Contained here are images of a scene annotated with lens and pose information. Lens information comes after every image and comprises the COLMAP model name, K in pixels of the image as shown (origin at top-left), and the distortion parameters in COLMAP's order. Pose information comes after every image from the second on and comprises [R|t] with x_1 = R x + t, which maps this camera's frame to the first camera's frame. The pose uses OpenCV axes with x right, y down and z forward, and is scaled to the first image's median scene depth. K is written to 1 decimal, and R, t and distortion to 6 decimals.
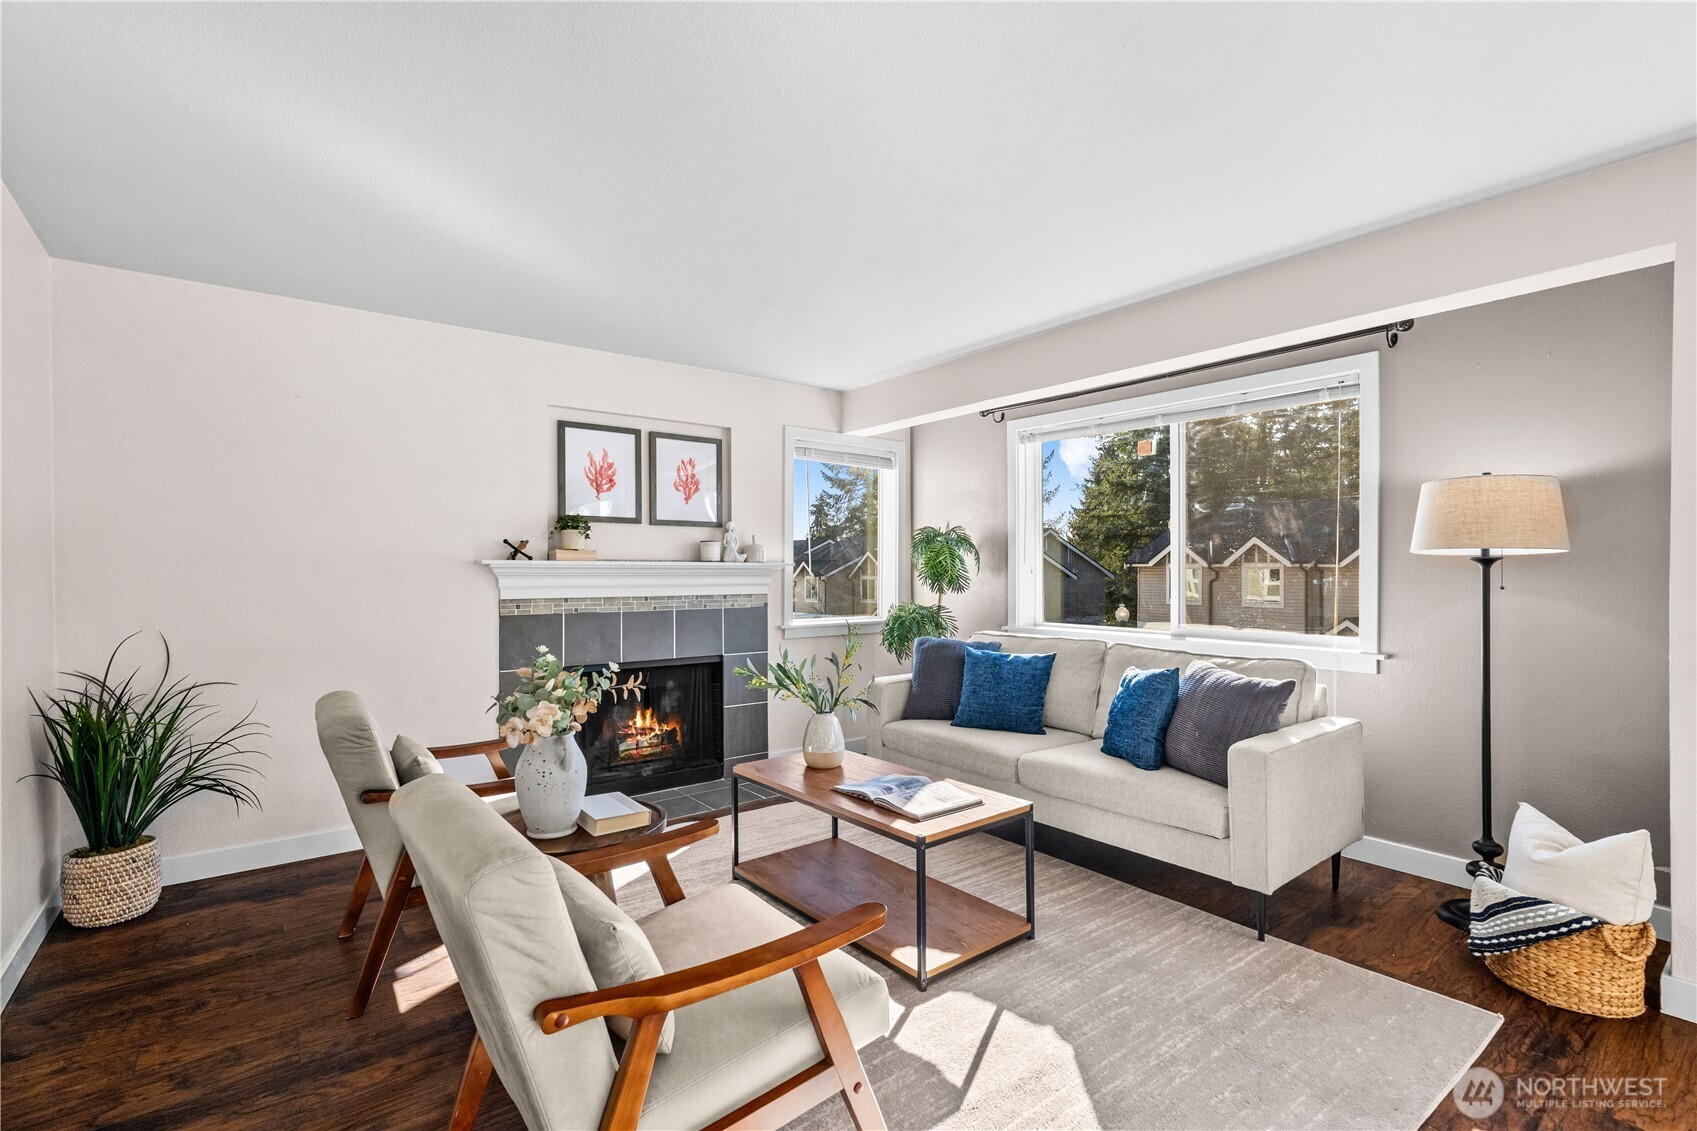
lens RADIAL K [[767.9, 0, 840.0], [0, 767.9, 567.2], [0, 0, 1]] dist [-0.007006, 0.001723]
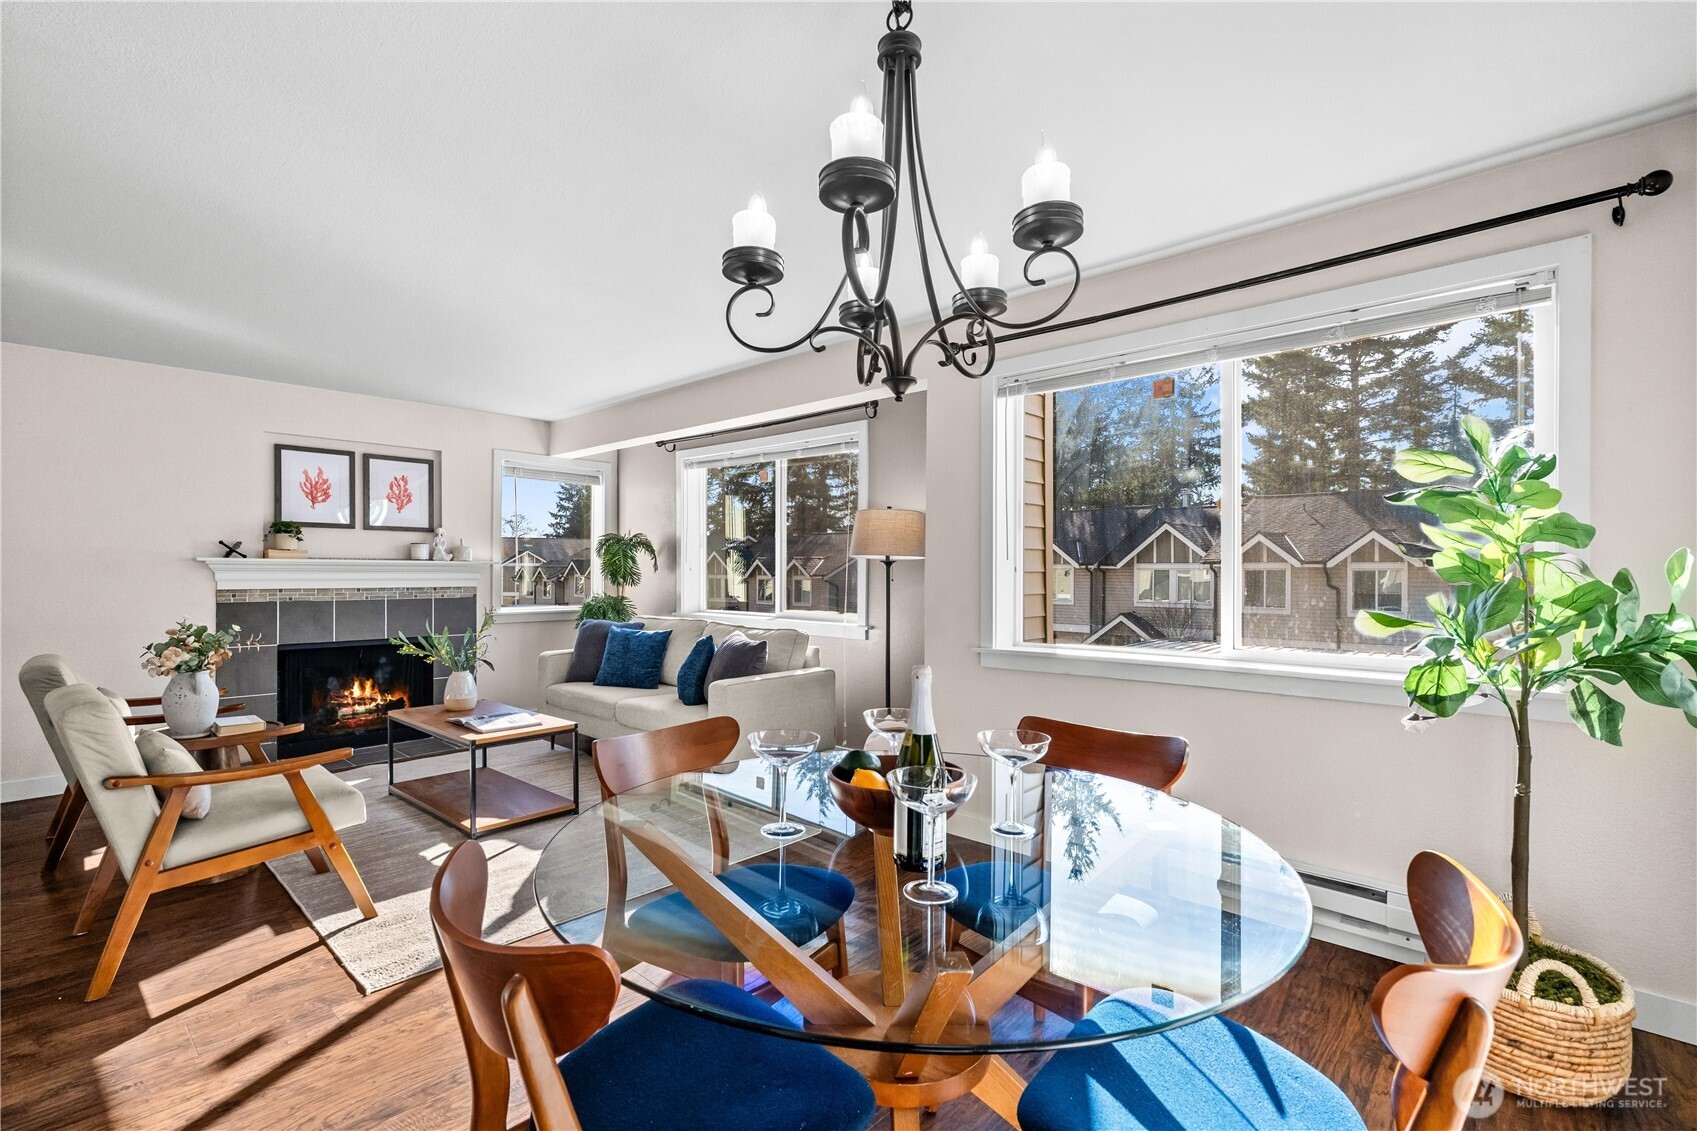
lens RADIAL K [[767.9, 0, 831.6], [0, 767.9, 570.8], [0, 0, 1]] dist [-0.007006, 0.001723]
pose [[0.987044, 0.004637, 0.160382, 0.305361], [-0.005448, 0.999975, 0.004614, 0.000771], [-0.160356, -0.005428, 0.987044, -0.338242]]
